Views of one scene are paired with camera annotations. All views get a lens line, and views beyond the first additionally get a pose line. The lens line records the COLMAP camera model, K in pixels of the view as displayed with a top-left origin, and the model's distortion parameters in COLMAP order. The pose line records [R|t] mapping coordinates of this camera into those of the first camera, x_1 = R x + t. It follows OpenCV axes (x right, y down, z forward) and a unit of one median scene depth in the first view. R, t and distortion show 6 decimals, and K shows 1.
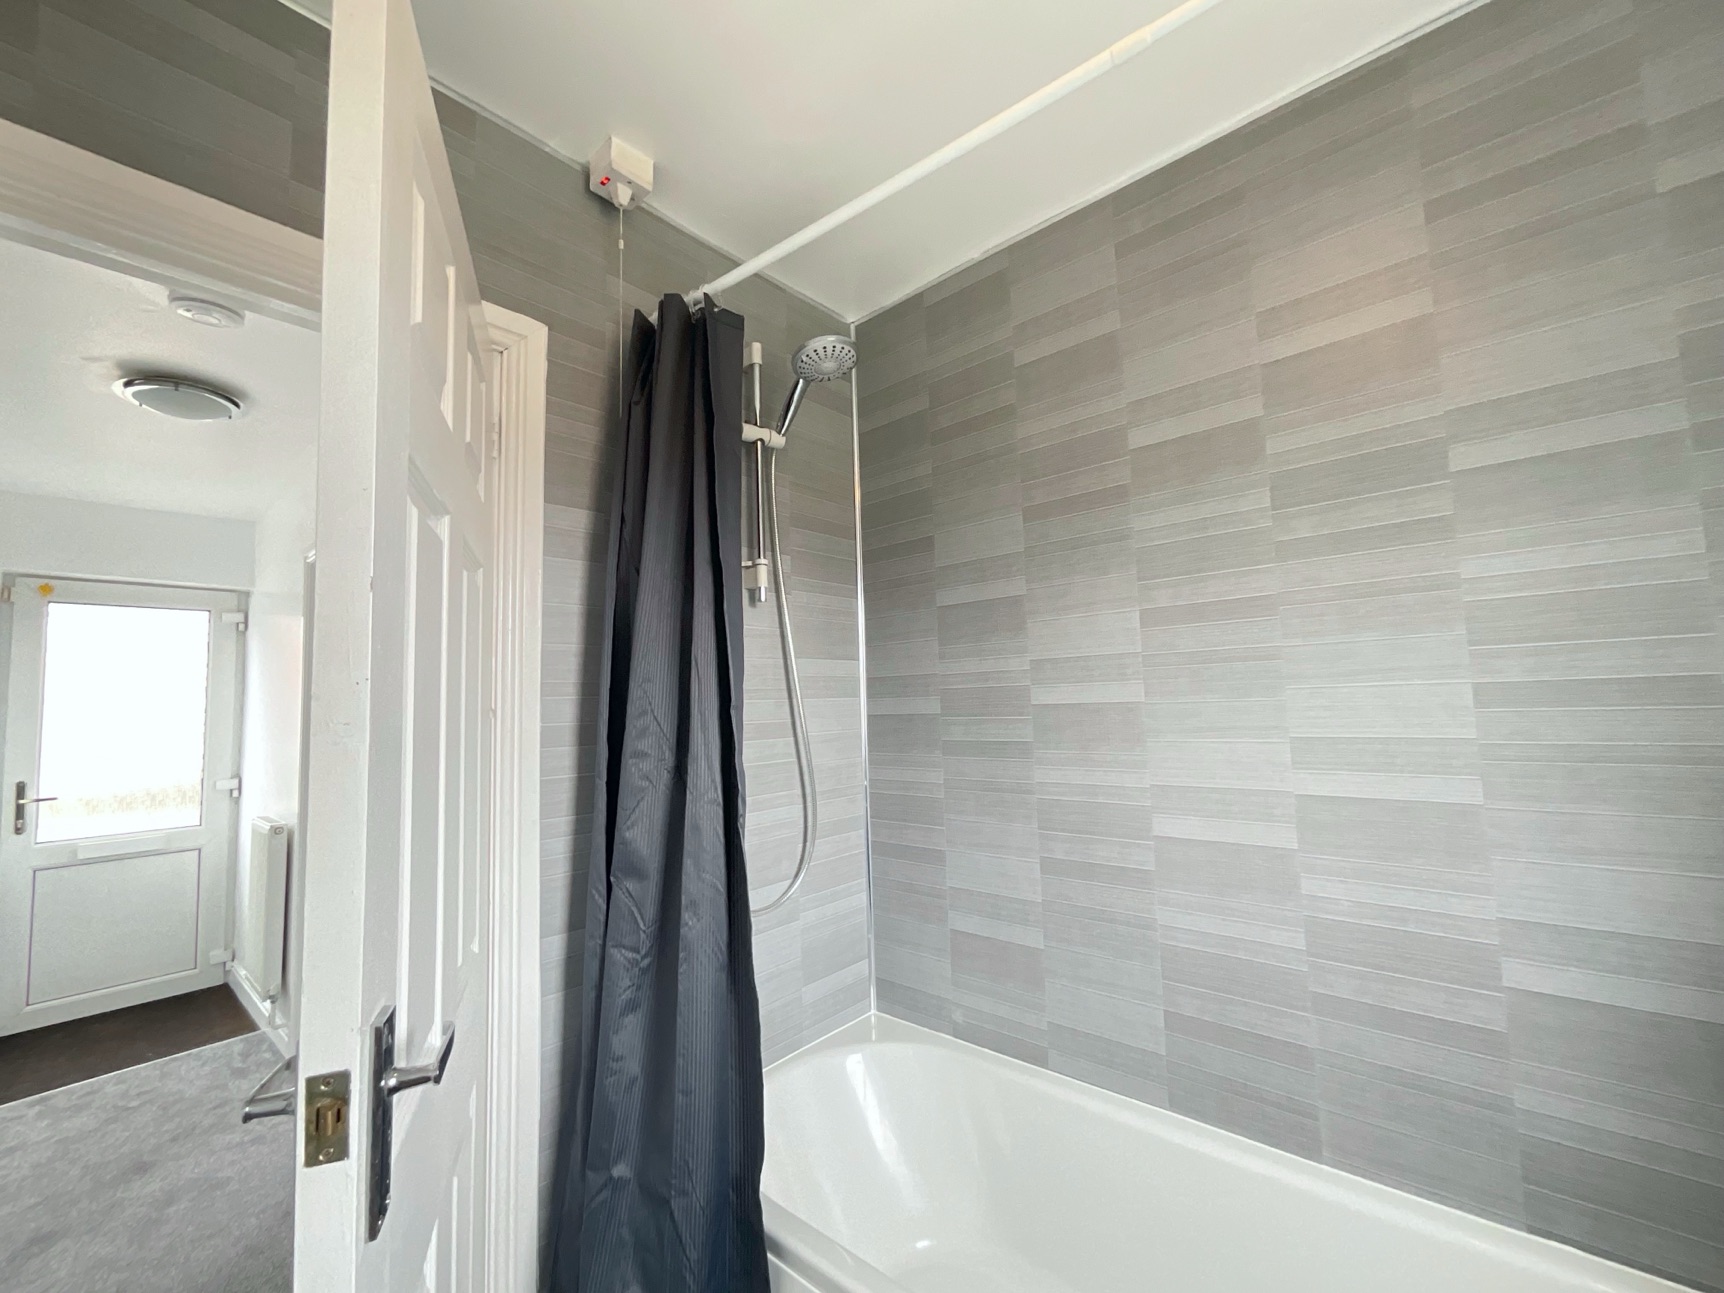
lens RADIAL K [[700.1, 0, 862.0], [0, 700.1, 646.5], [0, 0, 1]] dist [0.002155, -0.002309]
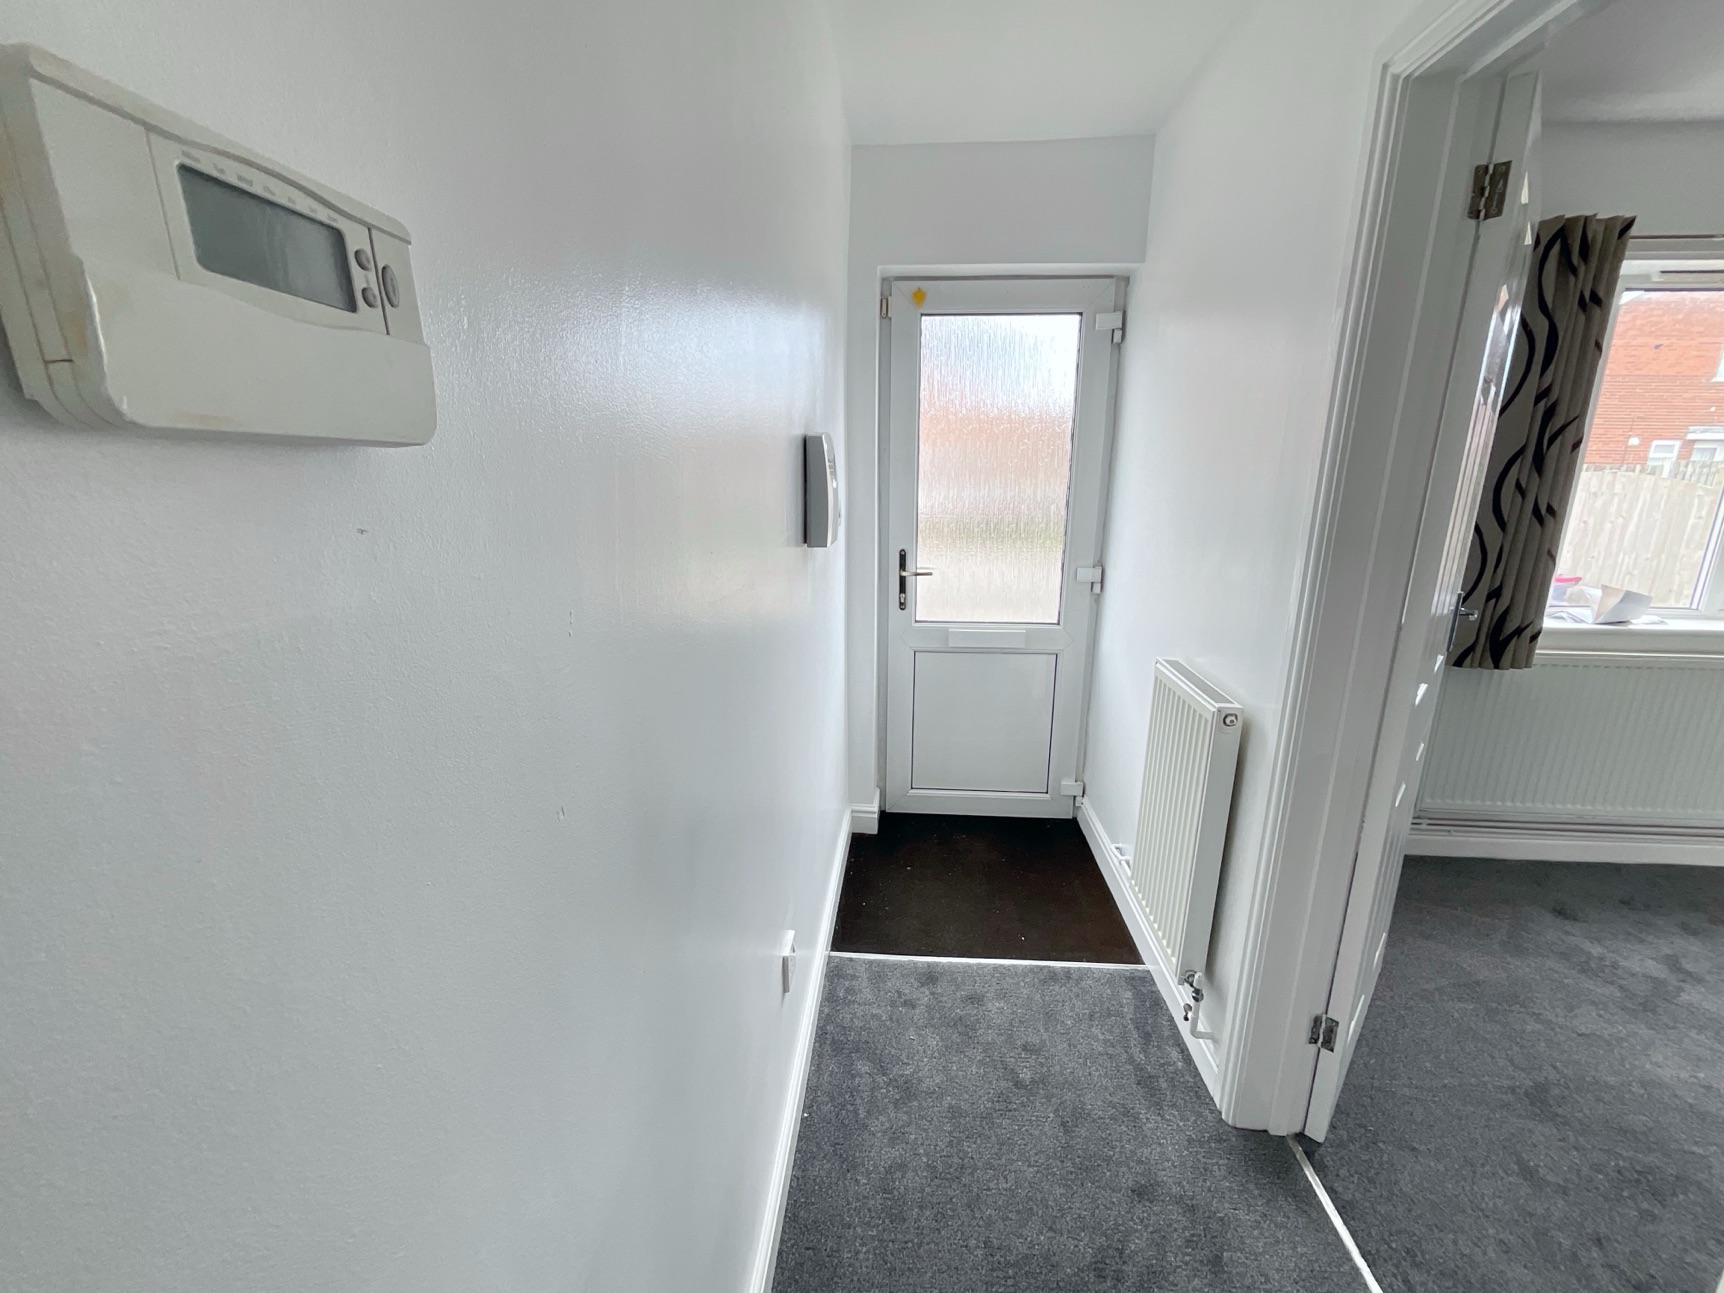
lens RADIAL K [[700.1, 0, 862.0], [0, 700.1, 646.5], [0, 0, 1]] dist [0.002155, -0.002309]
pose [[0.599958, 0.225517, -0.767589, -0.539733], [0.042870, 0.949007, 0.312326, 0.036906], [0.798882, -0.220289, 0.559696, 0.446759]]
